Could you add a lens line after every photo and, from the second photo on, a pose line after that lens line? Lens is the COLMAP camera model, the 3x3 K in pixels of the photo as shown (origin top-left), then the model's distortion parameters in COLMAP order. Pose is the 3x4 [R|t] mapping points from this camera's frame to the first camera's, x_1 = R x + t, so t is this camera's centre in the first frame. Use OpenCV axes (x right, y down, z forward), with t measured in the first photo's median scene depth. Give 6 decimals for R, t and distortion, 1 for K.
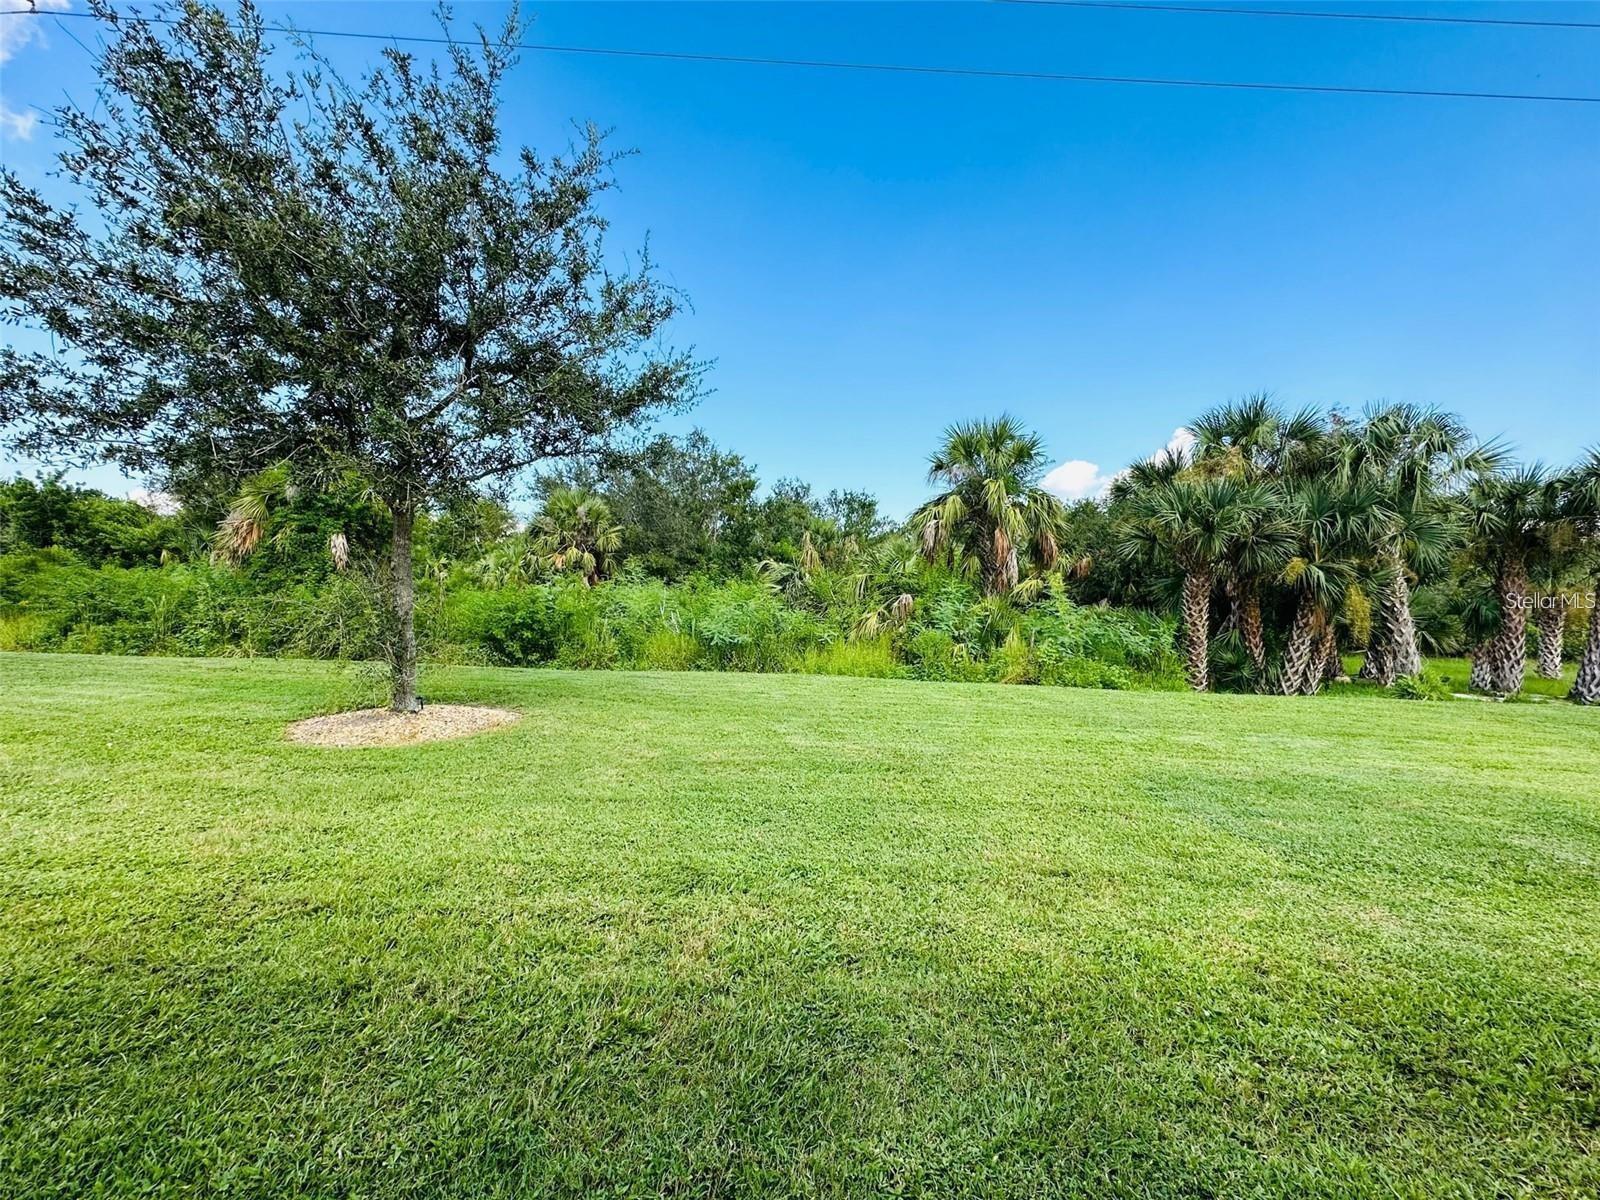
lens RADIAL K [[637.4, 0, 800.0], [0, 637.4, 600.0], [0, 0, 1]] dist [-0.002563, 0.000753]
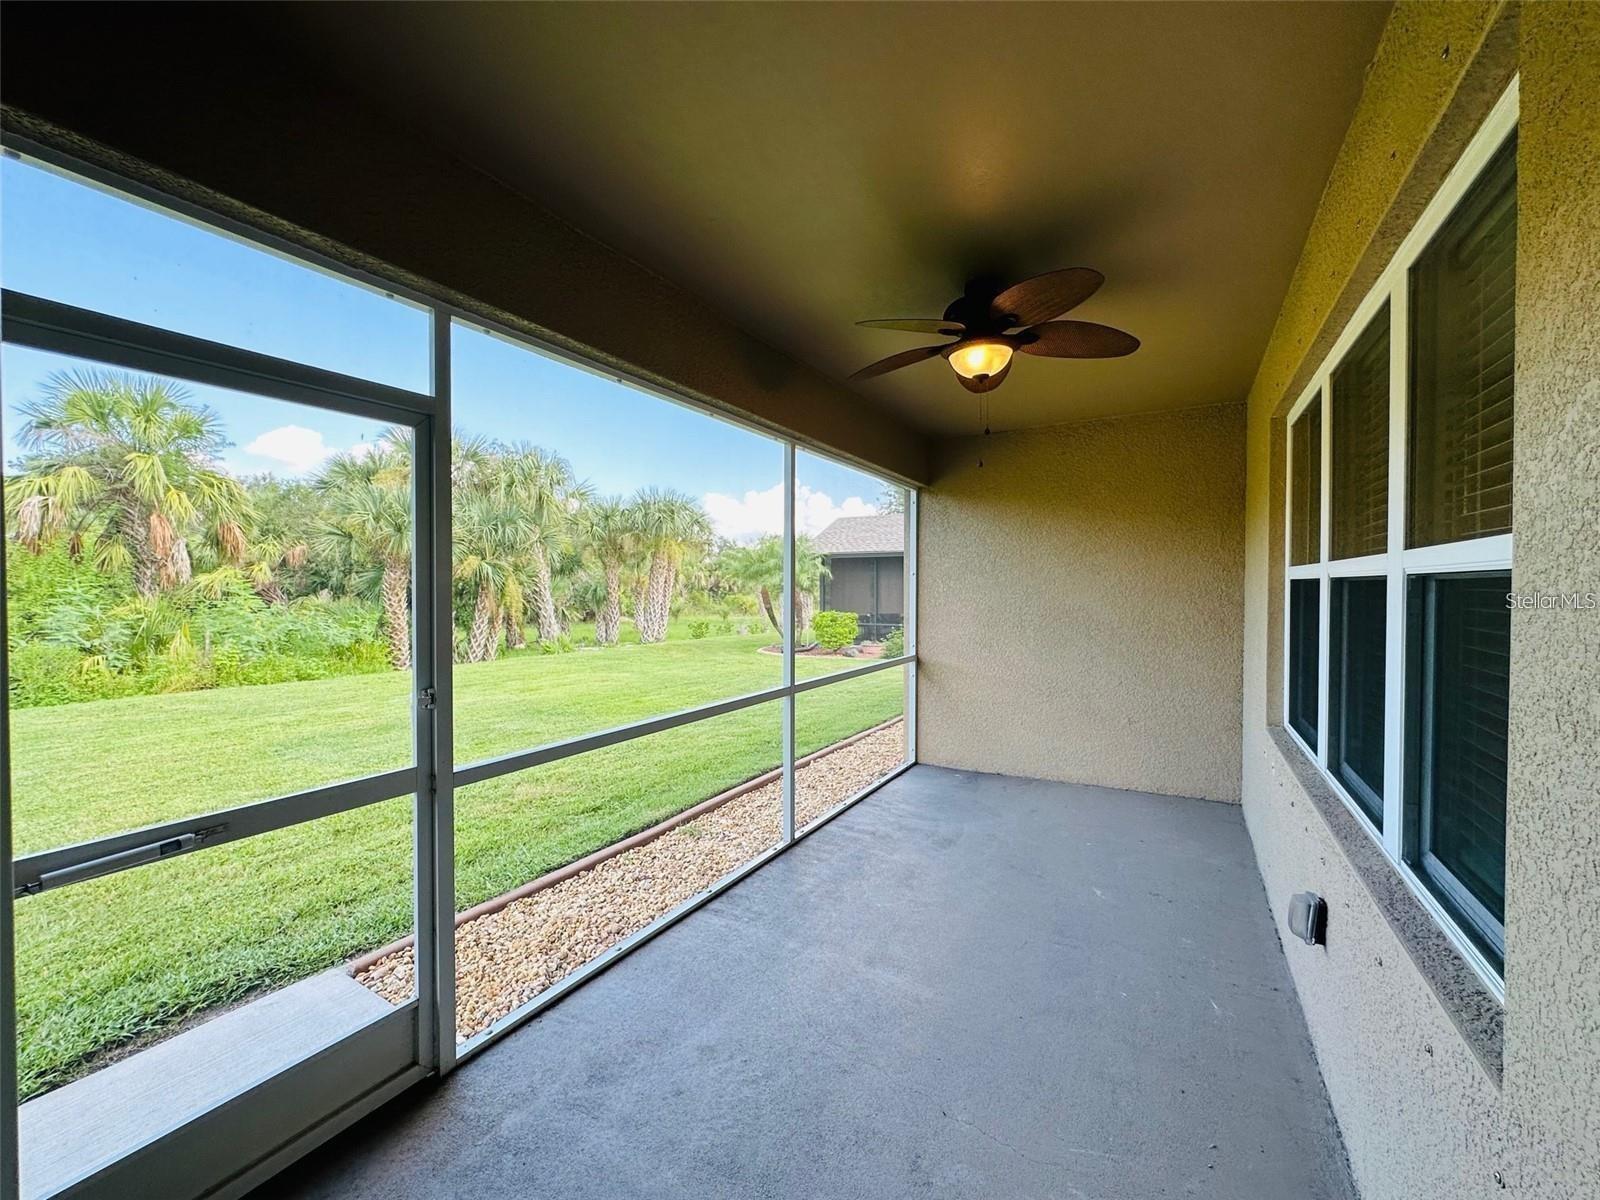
lens RADIAL K [[637.4, 0, 800.0], [0, 637.4, 600.0], [0, 0, 1]] dist [-0.002563, 0.000753]
pose [[0.484832, -0.048624, 0.873255, -0.018110], [0.028209, 0.998803, 0.039953, -0.010130], [-0.874152, 0.005263, 0.485623, -0.181235]]
